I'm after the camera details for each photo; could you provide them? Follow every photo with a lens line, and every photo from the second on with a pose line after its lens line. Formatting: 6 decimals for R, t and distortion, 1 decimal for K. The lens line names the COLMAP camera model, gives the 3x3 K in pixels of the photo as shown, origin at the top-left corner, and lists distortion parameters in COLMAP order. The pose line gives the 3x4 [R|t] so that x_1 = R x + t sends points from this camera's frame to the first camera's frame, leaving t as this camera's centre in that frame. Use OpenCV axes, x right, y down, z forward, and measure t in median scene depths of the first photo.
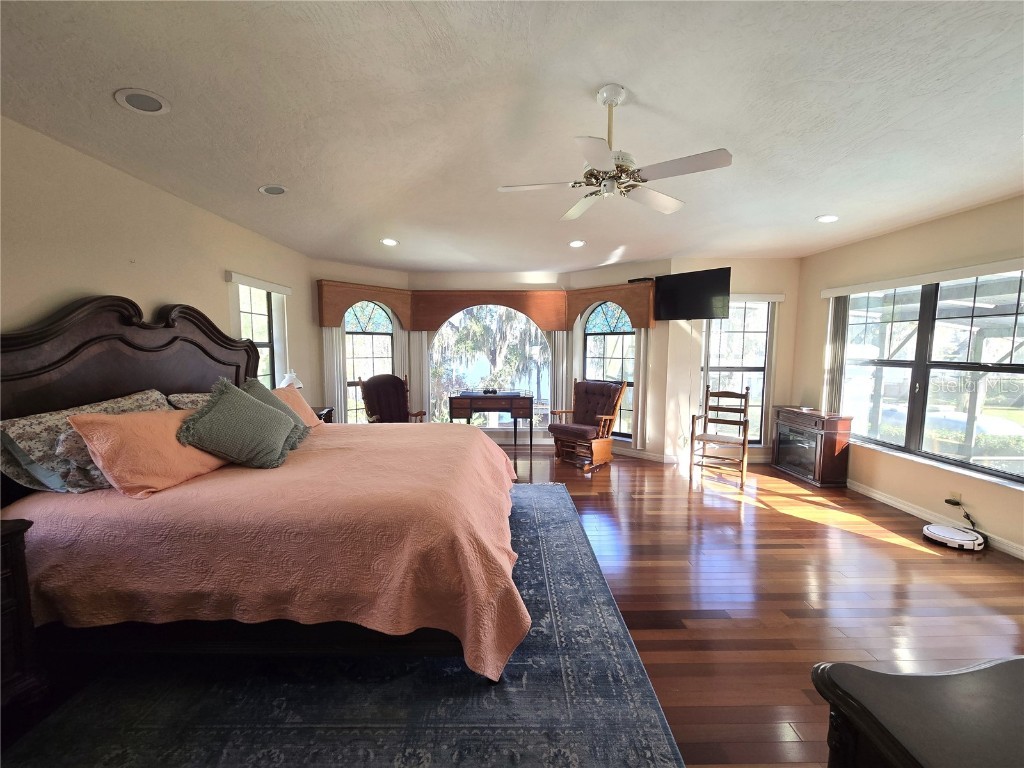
lens RADIAL K [[418.7, 0, 508.9], [0, 418.7, 385.0], [0, 0, 1]] dist [-0.000717, 0.000578]
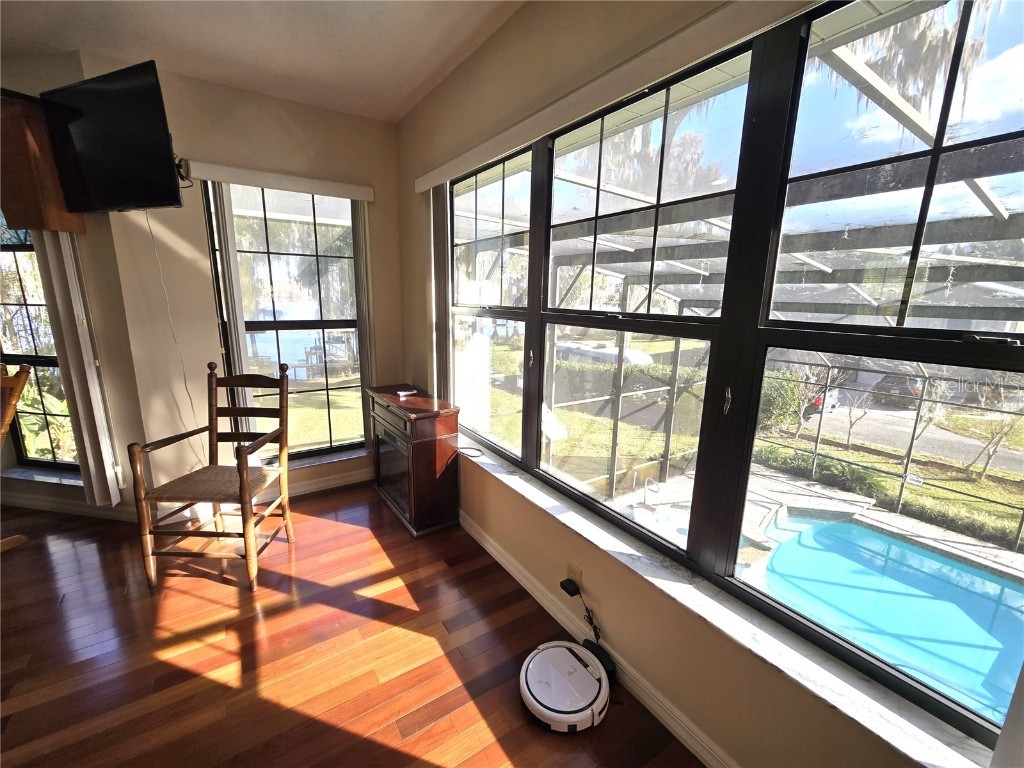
lens RADIAL K [[418.7, 0, 508.9], [0, 418.7, 385.0], [0, 0, 1]] dist [-0.000717, 0.000578]
pose [[0.843649, -0.098285, 0.527822, 0.565189], [0.033661, 0.990850, 0.130703, -0.027478], [-0.535838, -0.092501, 0.839238, 0.477158]]
